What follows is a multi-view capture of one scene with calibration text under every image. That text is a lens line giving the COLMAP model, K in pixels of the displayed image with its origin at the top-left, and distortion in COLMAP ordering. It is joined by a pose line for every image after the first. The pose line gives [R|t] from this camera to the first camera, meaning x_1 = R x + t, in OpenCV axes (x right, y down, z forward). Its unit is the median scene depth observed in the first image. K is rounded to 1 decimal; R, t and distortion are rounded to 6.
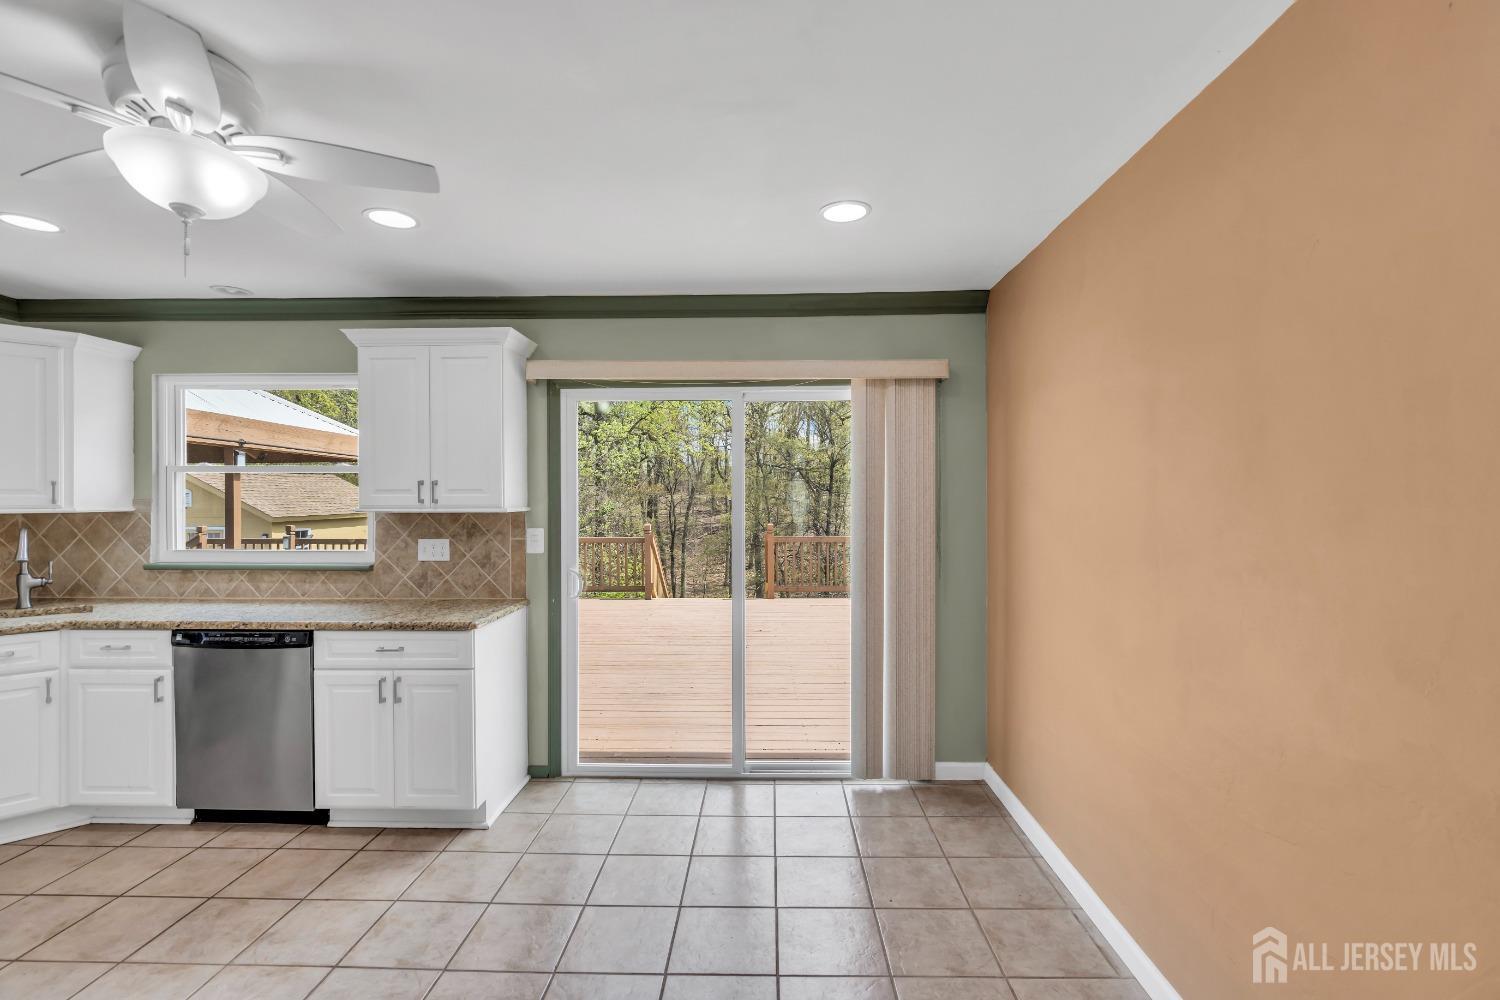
lens RADIAL K [[673.8, 0, 750.0], [0, 673.8, 500.0], [0, 0, 1]] dist [-0.012016, 0.004000]
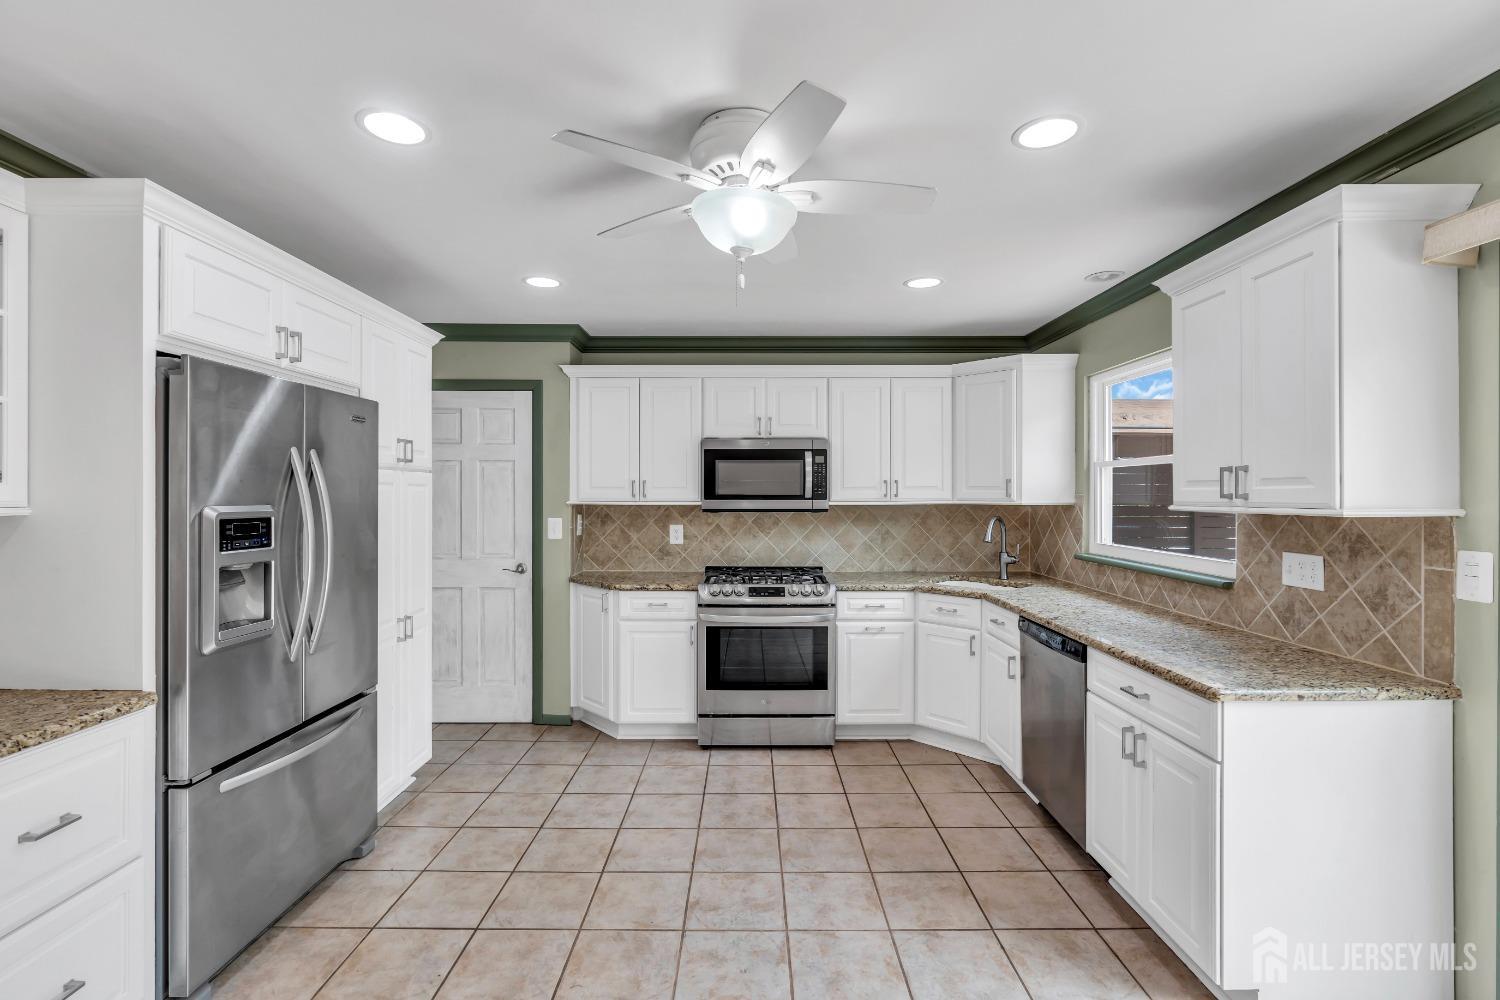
lens RADIAL K [[673.7, 0, 750.1], [0, 673.7, 497.3], [0, 0, 1]] dist [-0.008583, 0.000914]
pose [[0.028601, 0.005491, -0.999576, 0.179600], [-0.002117, 0.999983, 0.005433, 0.000106], [0.999589, 0.001961, 0.028612, 0.483119]]
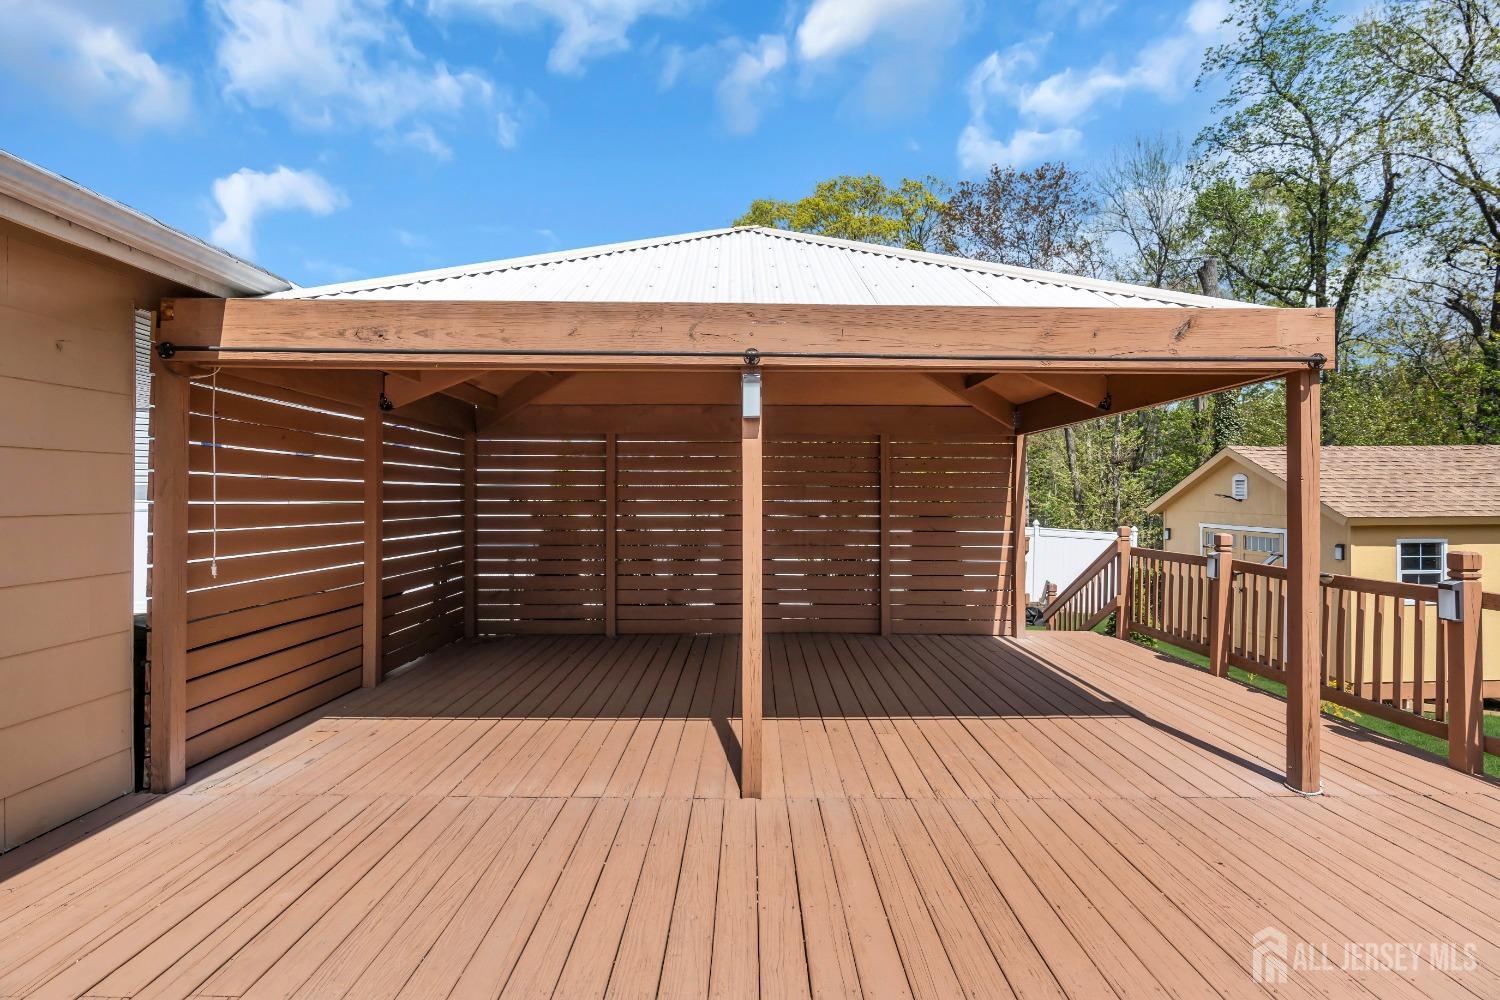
lens RADIAL K [[671.0, 0, 750.8], [0, 671.0, 492.6], [0, 0, 1]] dist [-0.010260, 0.000926]
pose [[0.028836, 0.002130, -0.999582, -0.595191], [-0.002988, 0.999993, 0.002045, 0.018428], [0.999580, 0.002927, 0.028842, 2.021870]]
